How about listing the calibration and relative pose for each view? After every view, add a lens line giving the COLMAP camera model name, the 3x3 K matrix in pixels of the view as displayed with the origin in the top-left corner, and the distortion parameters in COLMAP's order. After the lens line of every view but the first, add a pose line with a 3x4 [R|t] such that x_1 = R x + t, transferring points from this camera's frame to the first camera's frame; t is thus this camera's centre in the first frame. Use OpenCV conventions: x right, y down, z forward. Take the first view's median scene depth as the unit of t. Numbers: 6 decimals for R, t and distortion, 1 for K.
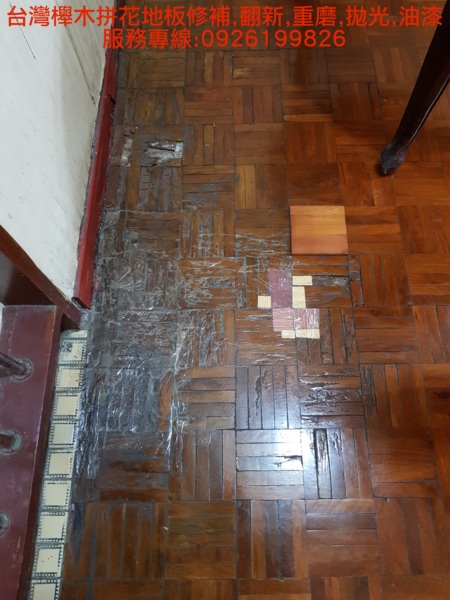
lens RADIAL K [[455.7, 0, 230.6], [0, 455.7, 306.4], [0, 0, 1]] dist [0.040776, -0.057747]
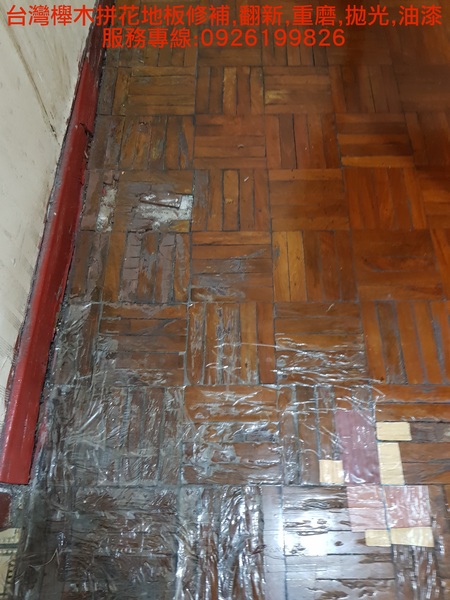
lens RADIAL K [[455.7, 0, 221.3], [0, 455.7, 296.9], [0, 0, 1]] dist [0.040776, -0.057747]
pose [[0.999902, 0.013954, 0.000690, -0.064791], [-0.013854, 0.996731, -0.079592, -0.172546], [-0.001799, 0.079574, 0.996827, 0.381709]]
